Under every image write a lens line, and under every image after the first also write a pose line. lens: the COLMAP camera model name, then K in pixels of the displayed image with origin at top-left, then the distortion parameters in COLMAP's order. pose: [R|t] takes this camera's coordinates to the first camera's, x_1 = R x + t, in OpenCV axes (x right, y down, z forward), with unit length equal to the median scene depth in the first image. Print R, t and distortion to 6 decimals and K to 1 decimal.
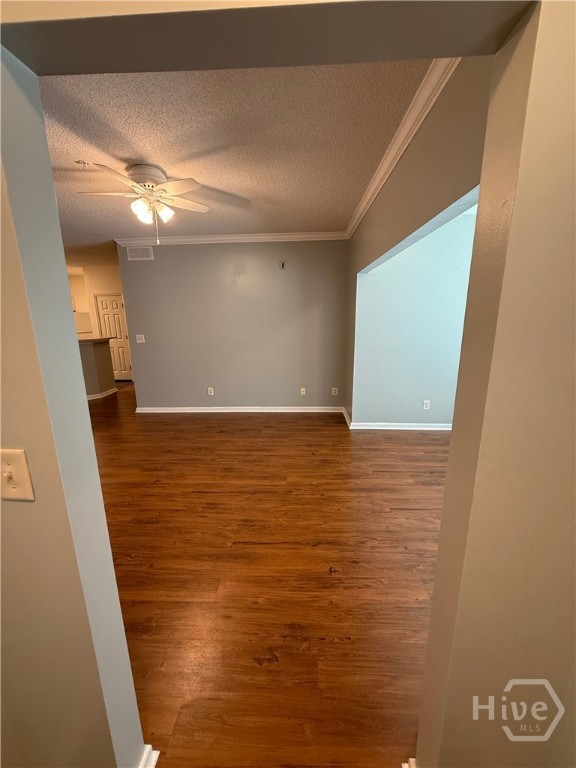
lens RADIAL K [[307.2, 0, 291.5], [0, 307.2, 378.8], [0, 0, 1]] dist [-0.000991, 0.000537]
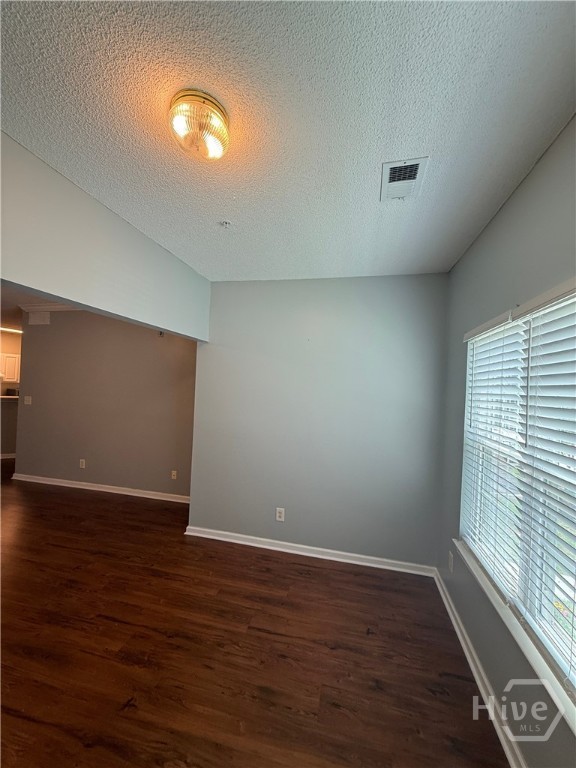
lens RADIAL K [[307.2, 0, 288.7], [0, 307.2, 388.1], [0, 0, 1]] dist [-0.000991, 0.000537]
pose [[0.980225, 0.054630, -0.190195, 0.774713], [-0.090125, 0.978915, -0.183310, -0.104225], [0.176171, 0.196826, 0.964481, 0.313653]]
